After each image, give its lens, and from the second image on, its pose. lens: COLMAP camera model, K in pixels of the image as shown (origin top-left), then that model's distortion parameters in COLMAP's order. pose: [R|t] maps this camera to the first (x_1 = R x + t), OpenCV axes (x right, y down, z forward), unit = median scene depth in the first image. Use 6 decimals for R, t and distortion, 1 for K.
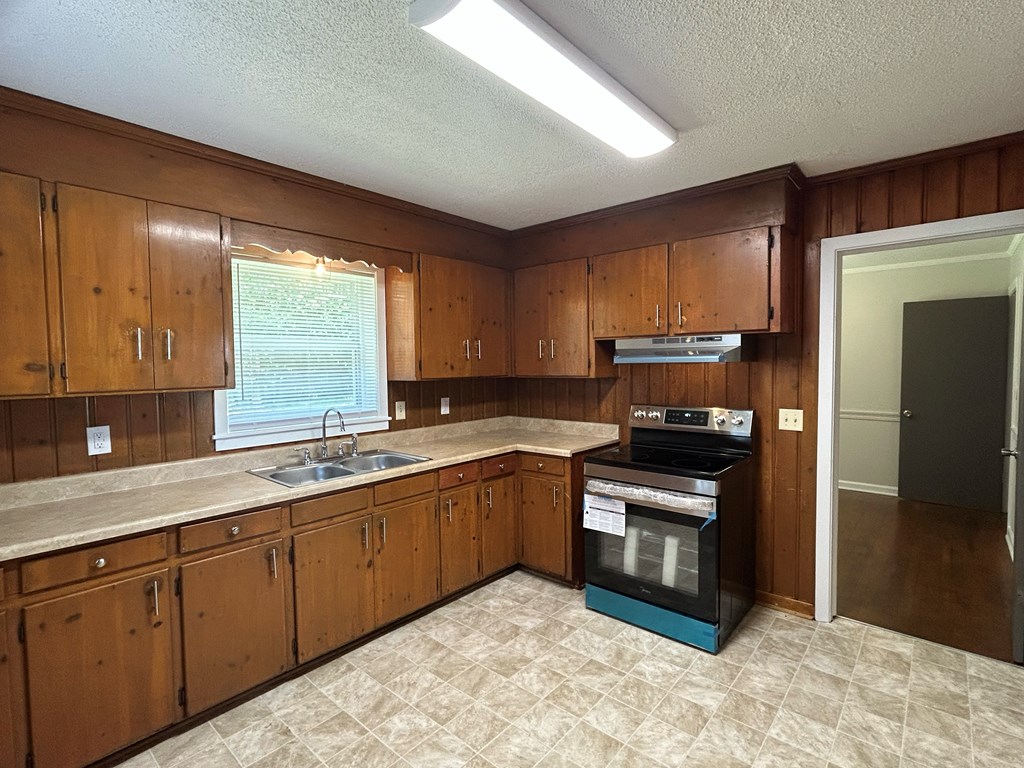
lens RADIAL K [[492.4, 0, 510.2], [0, 492.4, 383.7], [0, 0, 1]] dist [-0.003025, -0.000619]
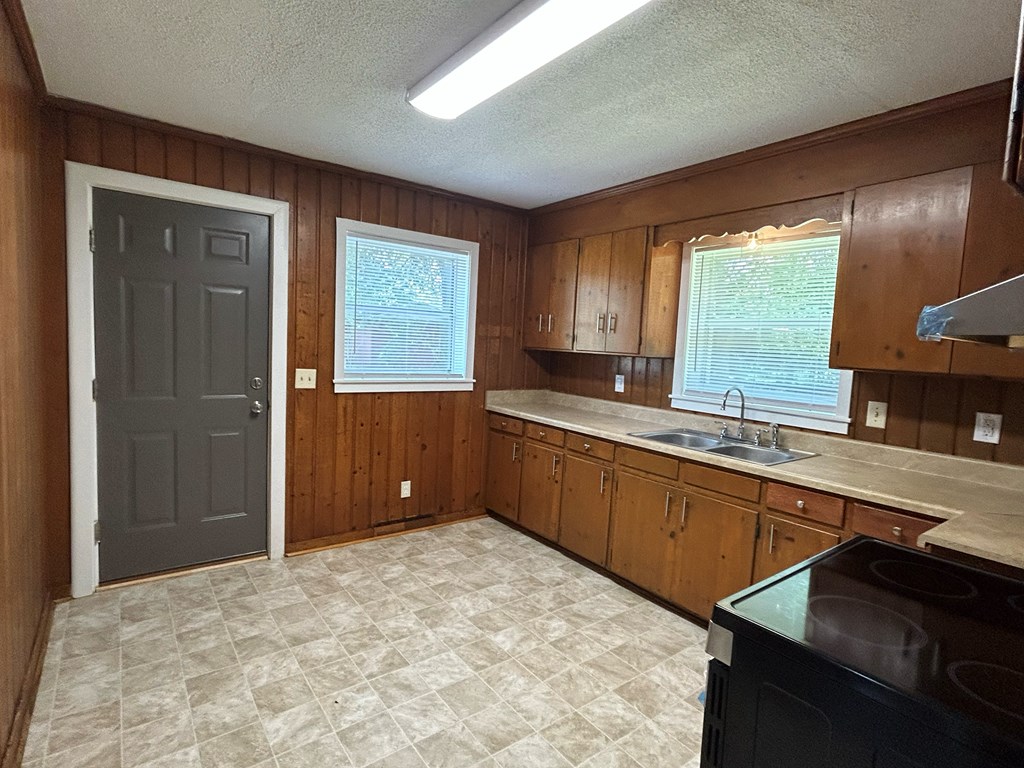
lens RADIAL K [[511.7, 0, 475.7], [0, 511.7, 366.6], [0, 0, 1]] dist [0.034560, -0.000041]
pose [[-0.231514, 0.059304, -0.971022, 0.824171], [-0.082238, 0.993374, 0.080277, -0.034501], [0.969349, 0.098440, -0.225103, 0.802283]]
